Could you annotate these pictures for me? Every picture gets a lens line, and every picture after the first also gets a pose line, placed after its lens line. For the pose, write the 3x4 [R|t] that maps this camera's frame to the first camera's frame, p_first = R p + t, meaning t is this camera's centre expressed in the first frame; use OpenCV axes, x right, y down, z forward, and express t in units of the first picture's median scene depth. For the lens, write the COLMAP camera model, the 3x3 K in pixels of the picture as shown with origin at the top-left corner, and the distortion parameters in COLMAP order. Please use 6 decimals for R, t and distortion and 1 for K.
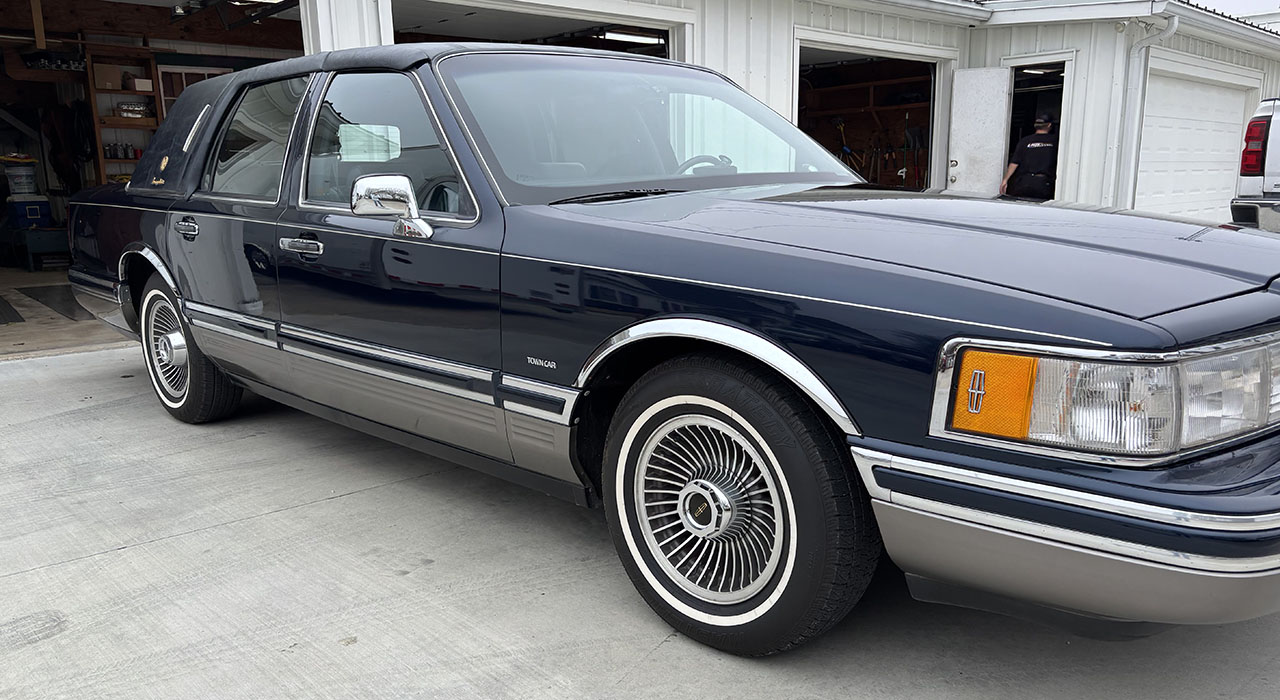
lens RADIAL K [[954.5, 0, 639.9], [0, 954.5, 396.2], [0, 0, 1]] dist [0.019715, 0.004491]
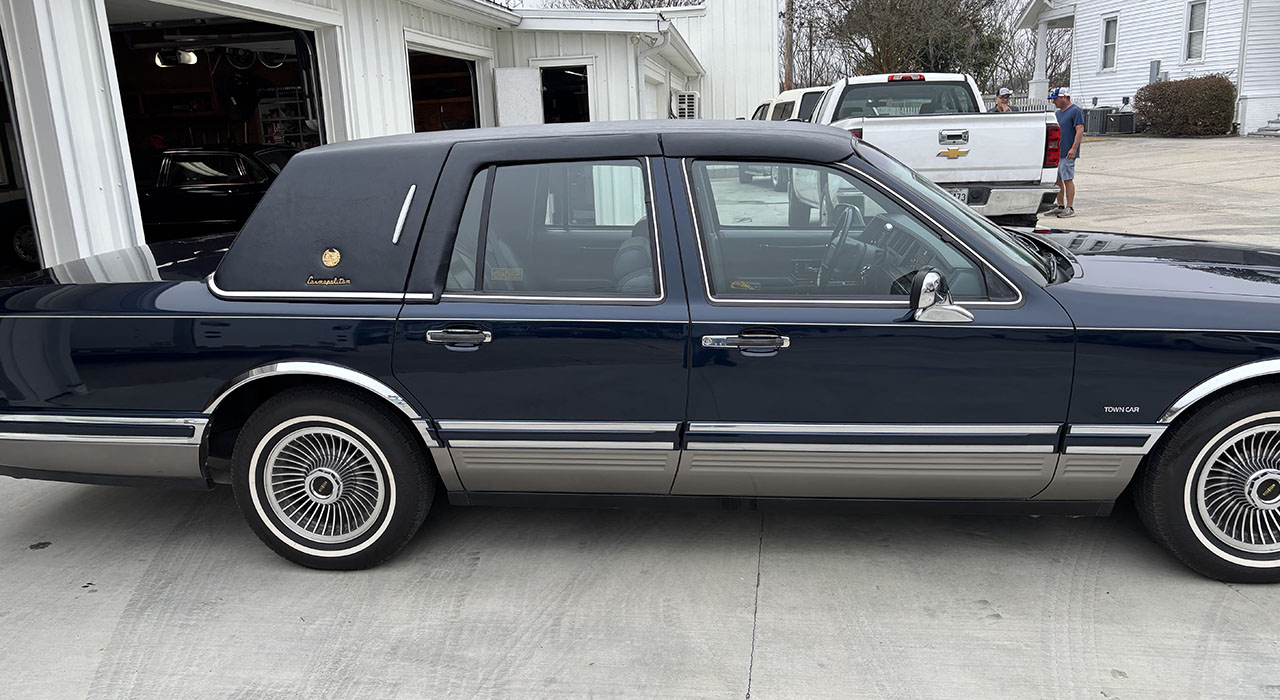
lens RADIAL K [[964.4, 0, 640.0], [0, 964.4, 350.0], [0, 0, 1]] dist [0.015526, 0.002516]
pose [[0.780189, -0.155903, 0.605805, -0.320033], [0.164475, 0.985495, 0.041795, -0.063668], [-0.603534, 0.067032, 0.794514, 0.085370]]
